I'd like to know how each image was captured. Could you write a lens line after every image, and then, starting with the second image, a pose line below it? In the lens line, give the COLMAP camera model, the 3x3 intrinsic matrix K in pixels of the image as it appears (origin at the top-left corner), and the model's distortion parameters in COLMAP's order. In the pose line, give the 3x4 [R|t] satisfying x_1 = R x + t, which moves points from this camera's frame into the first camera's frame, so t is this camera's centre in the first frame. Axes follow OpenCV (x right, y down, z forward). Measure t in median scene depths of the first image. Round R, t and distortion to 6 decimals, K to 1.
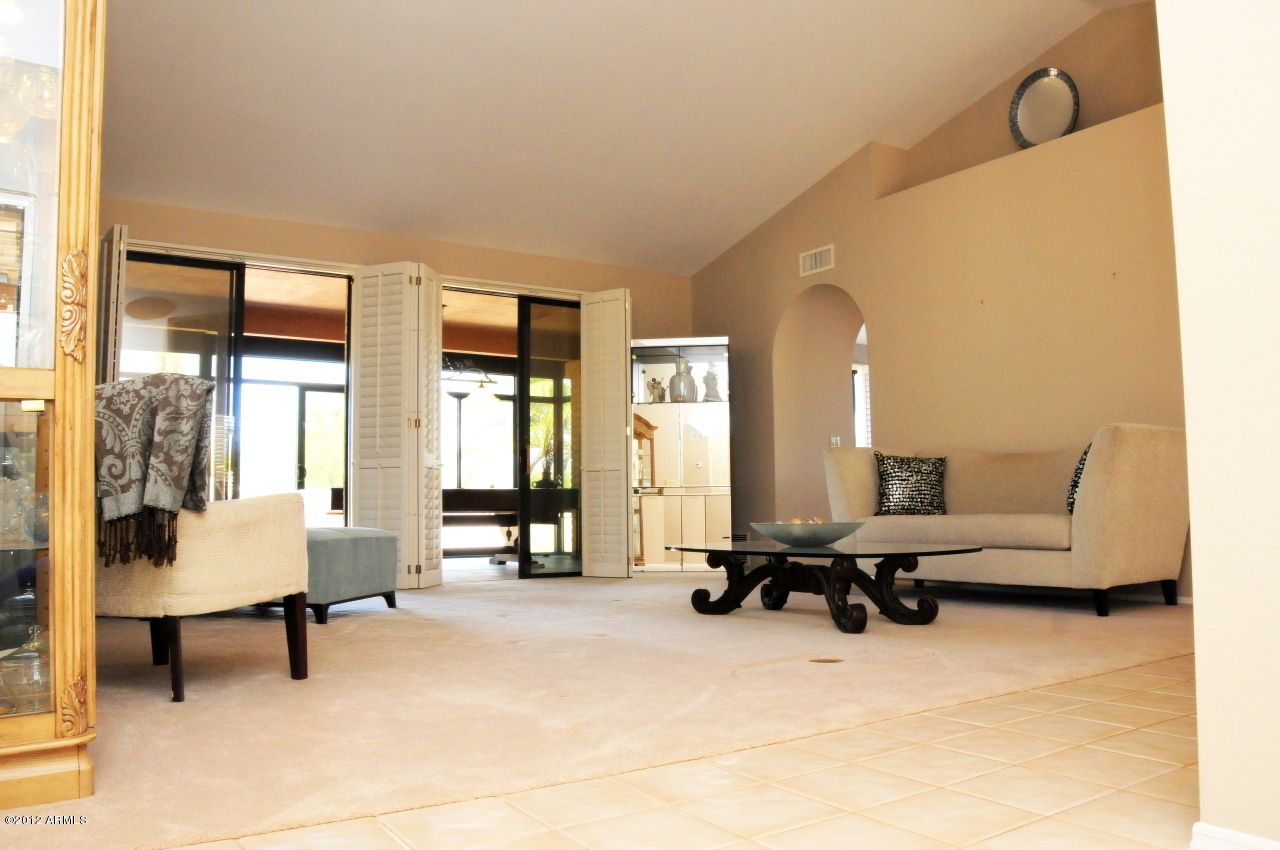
lens RADIAL K [[1032.1, 0, 640.0], [0, 1032.1, 425.0], [0, 0, 1]] dist [-0.132073, 0.060976]
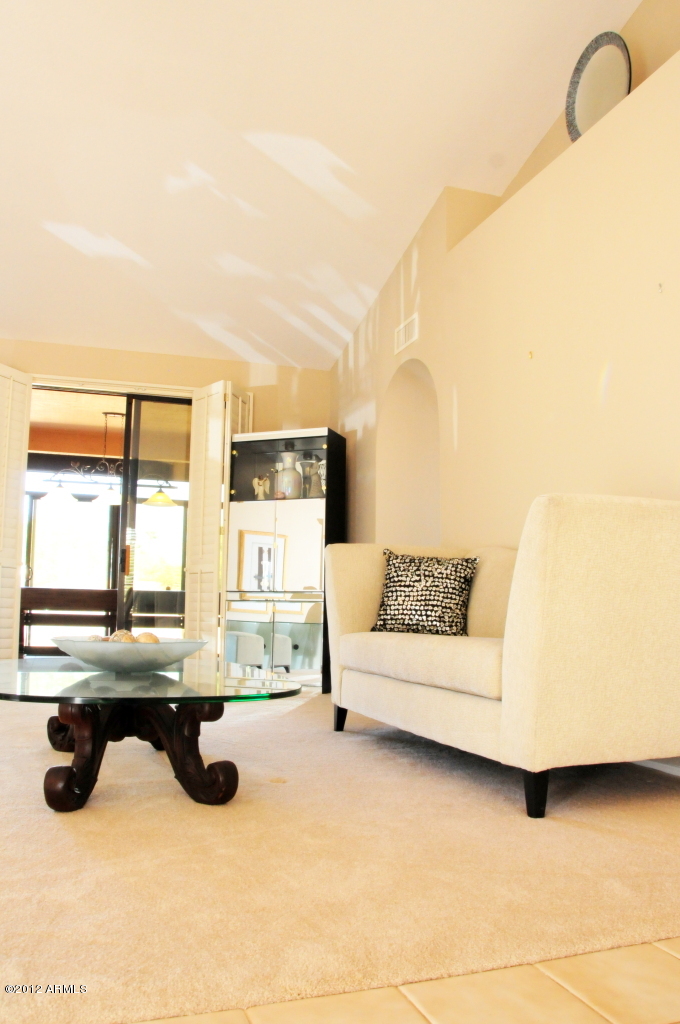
lens RADIAL K [[825.7, 0, 340.0], [0, 825.7, 512.0], [0, 0, 1]] dist [-0.132073, 0.060976]
pose [[0.954319, -0.015370, -0.298393, 0.337215], [0.004786, 0.999334, -0.036170, 0.017479], [0.298750, 0.033090, 0.953757, 0.337144]]
